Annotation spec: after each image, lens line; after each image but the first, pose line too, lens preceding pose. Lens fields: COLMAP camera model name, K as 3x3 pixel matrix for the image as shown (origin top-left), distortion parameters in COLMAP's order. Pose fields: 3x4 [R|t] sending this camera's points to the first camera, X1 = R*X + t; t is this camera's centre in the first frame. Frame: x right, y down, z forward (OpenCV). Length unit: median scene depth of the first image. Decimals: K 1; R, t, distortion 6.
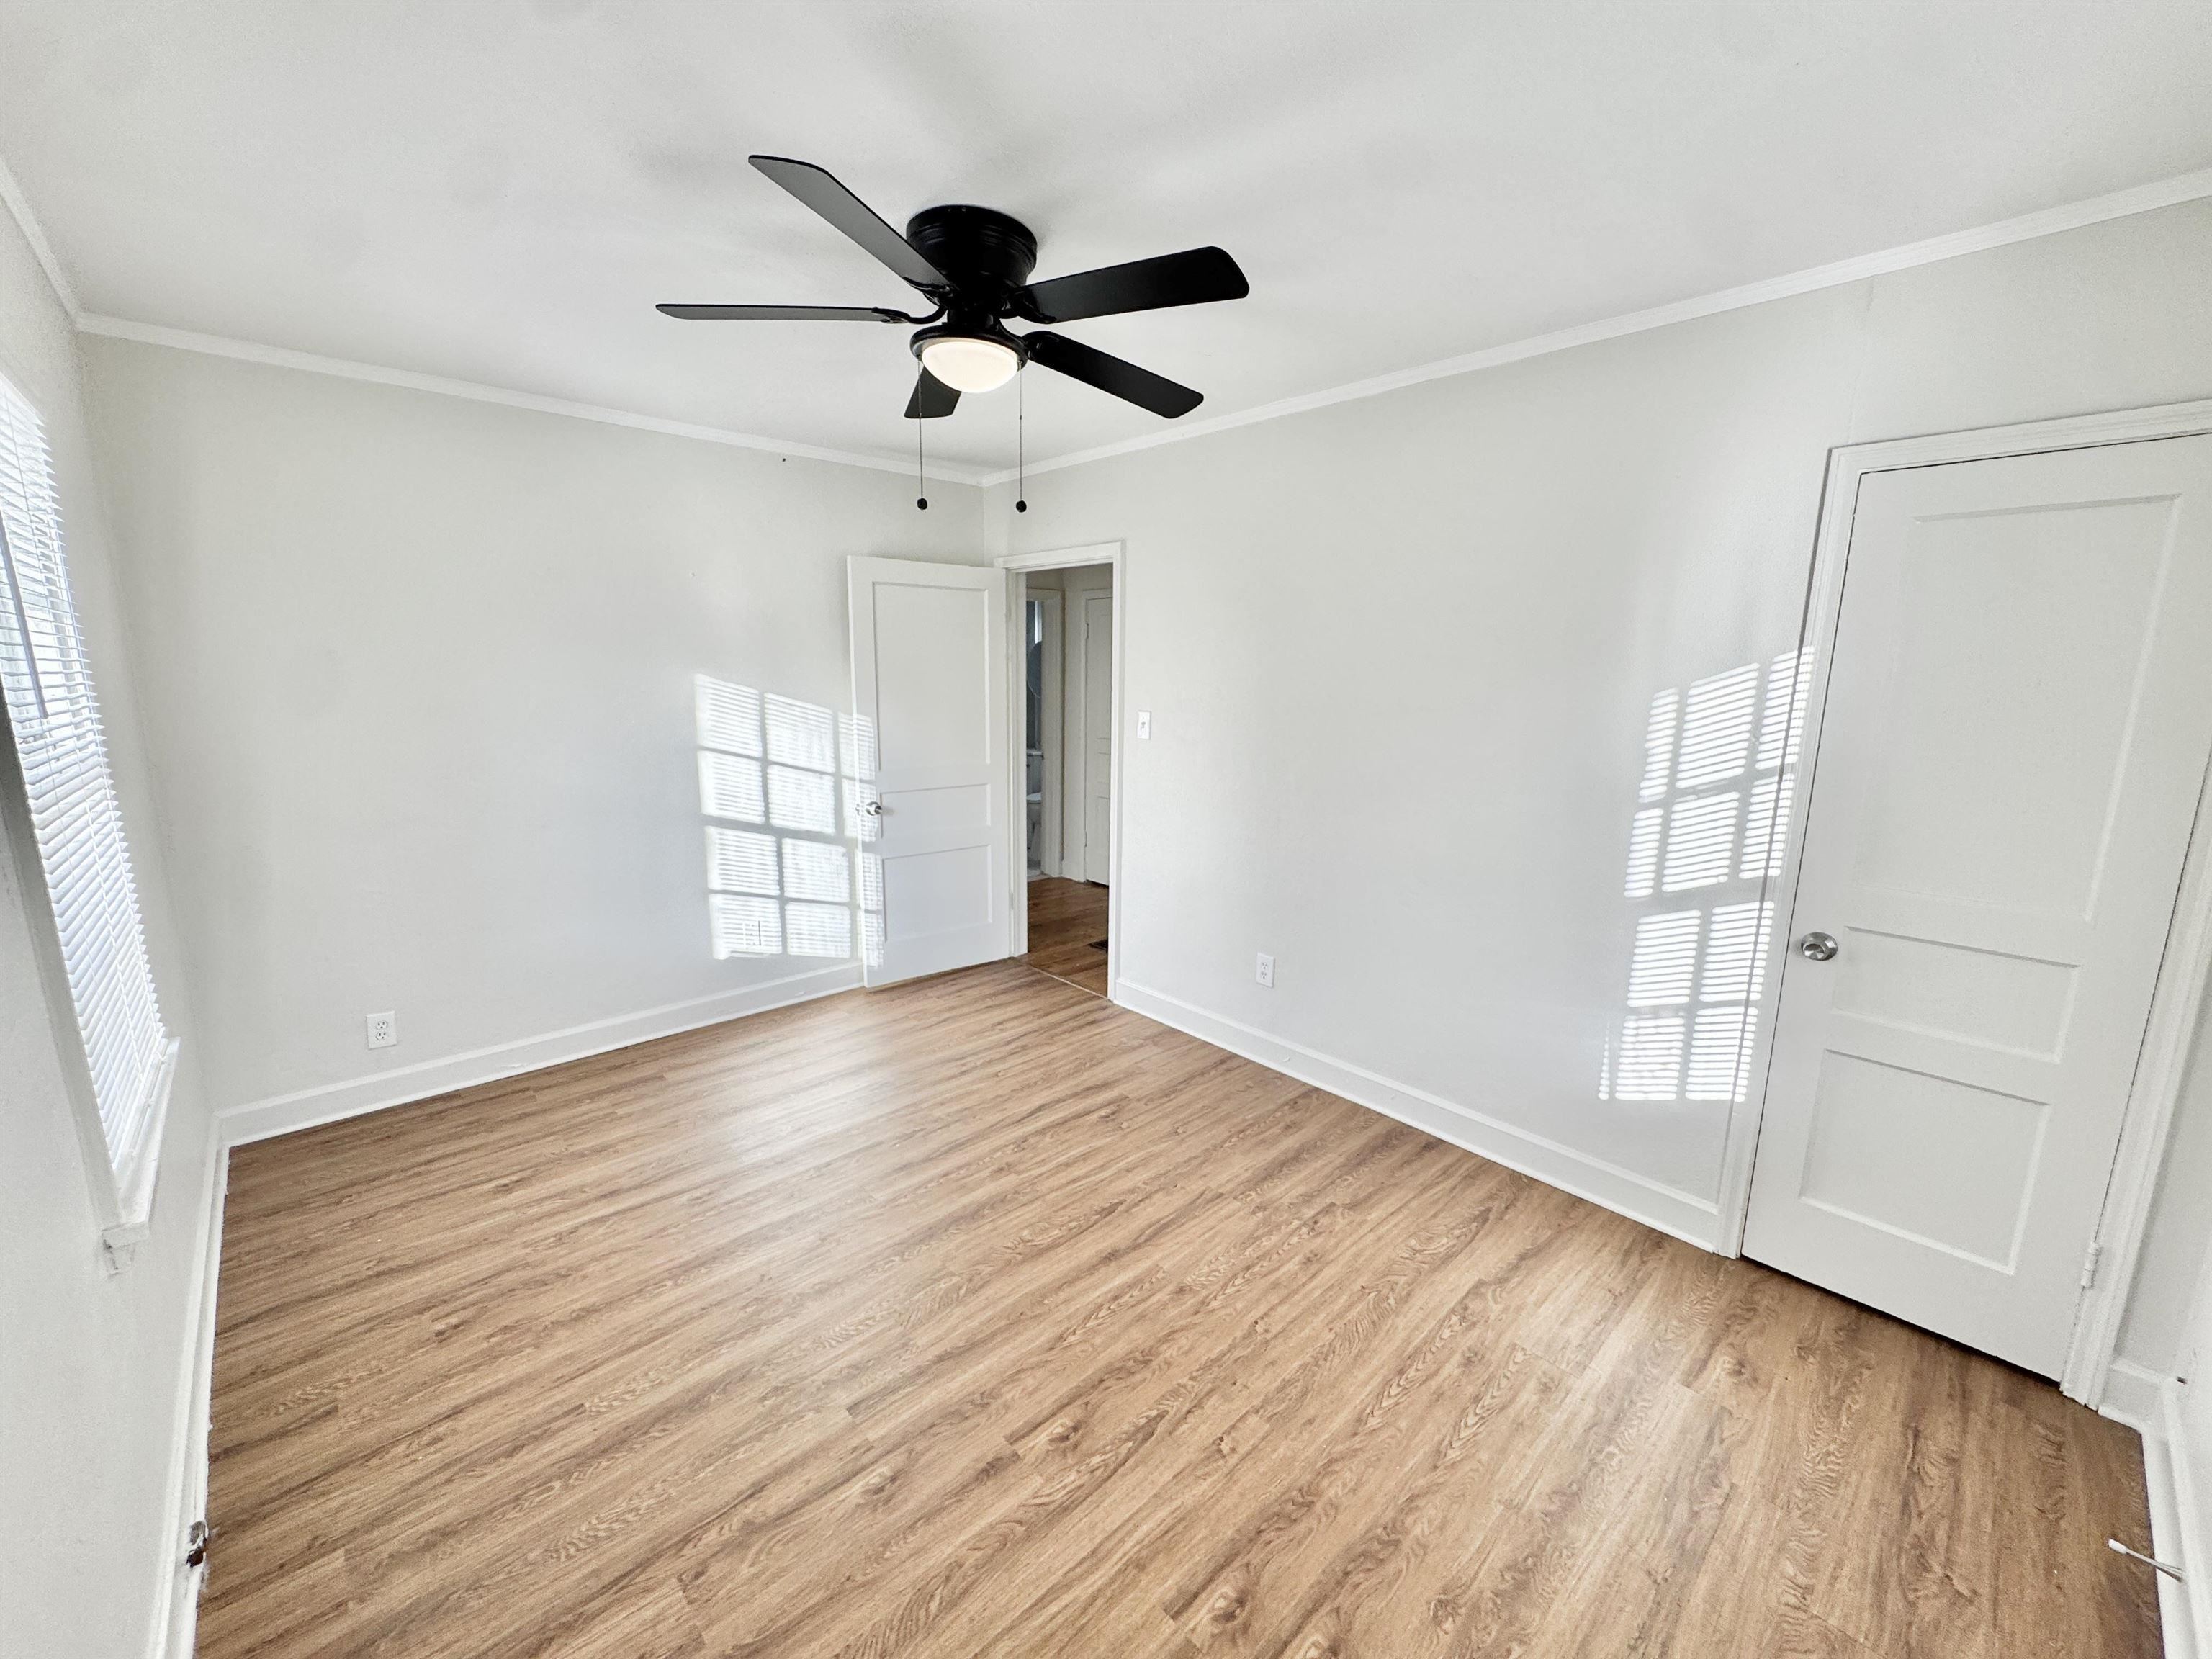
lens RADIAL K [[882.3, 0, 1110.4], [0, 882.3, 829.0], [0, 0, 1]] dist [-0.002999, -0.000134]
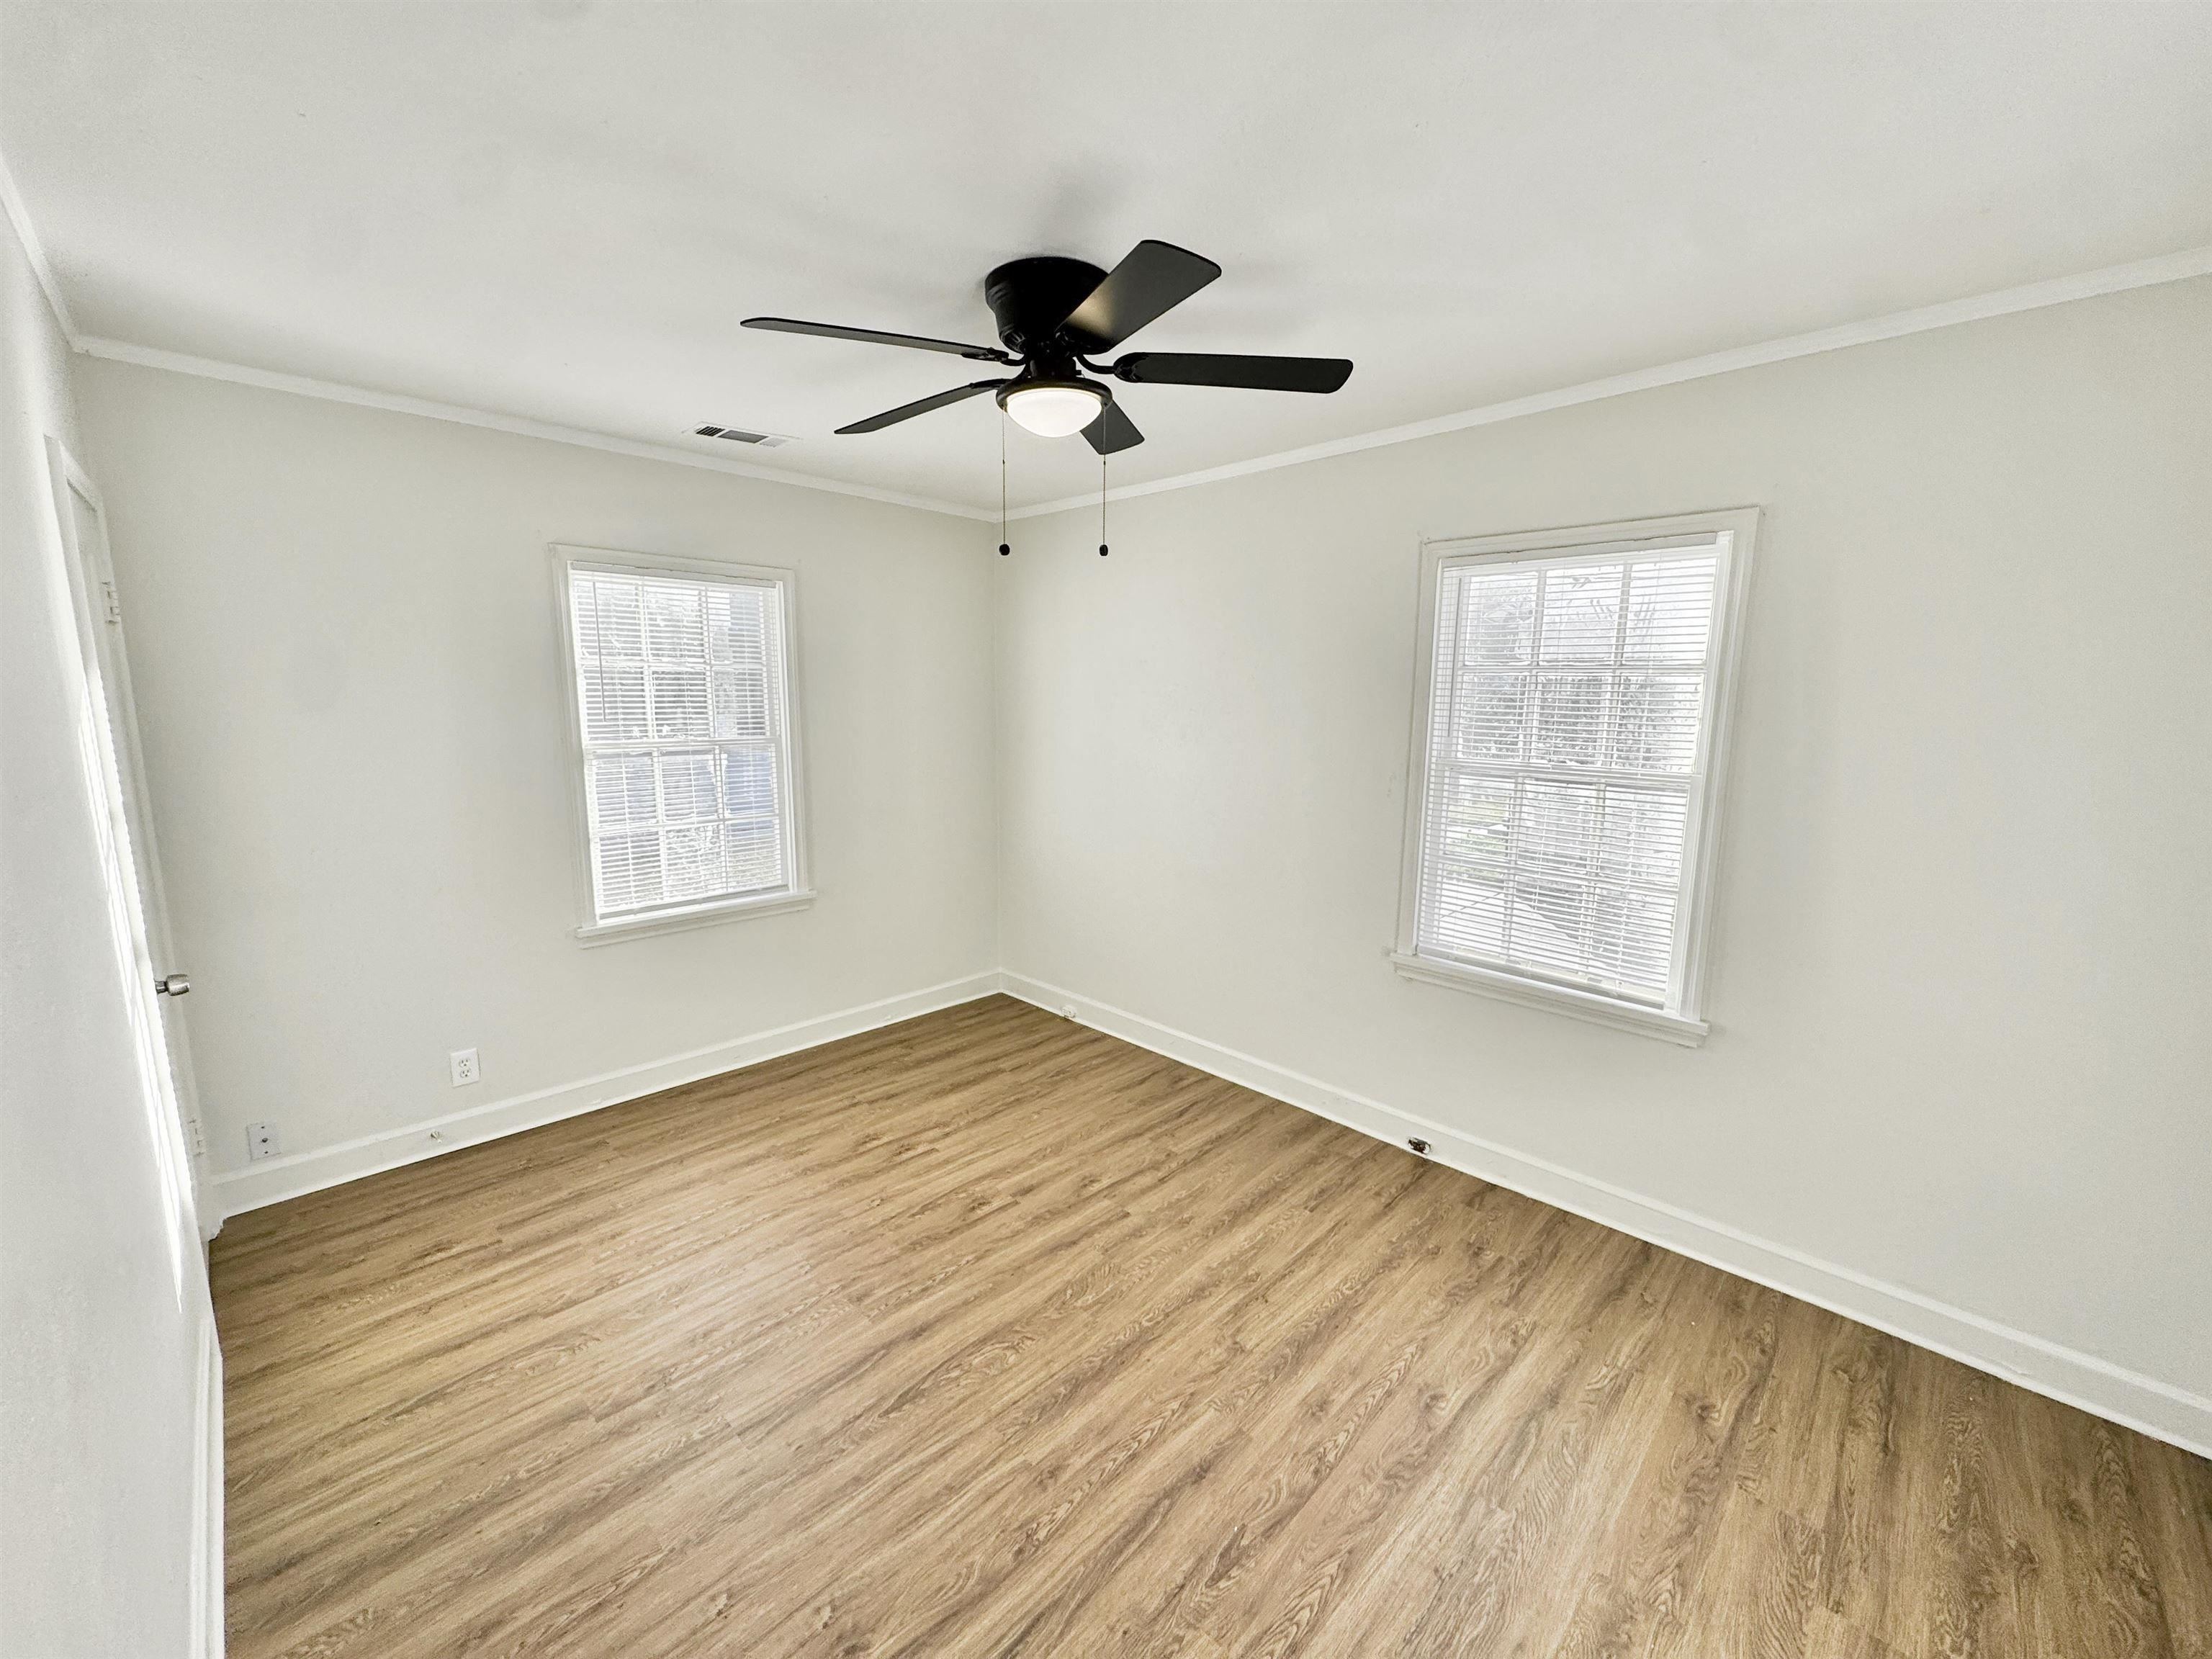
lens RADIAL K [[882.3, 0, 1110.4], [0, 882.3, 829.0], [0, 0, 1]] dist [-0.002999, -0.000134]
pose [[-0.998953, -0.016636, -0.042615, -0.166438], [-0.029744, 0.943952, 0.328739, -0.362710], [0.034757, 0.329662, -0.943459, 1.863290]]
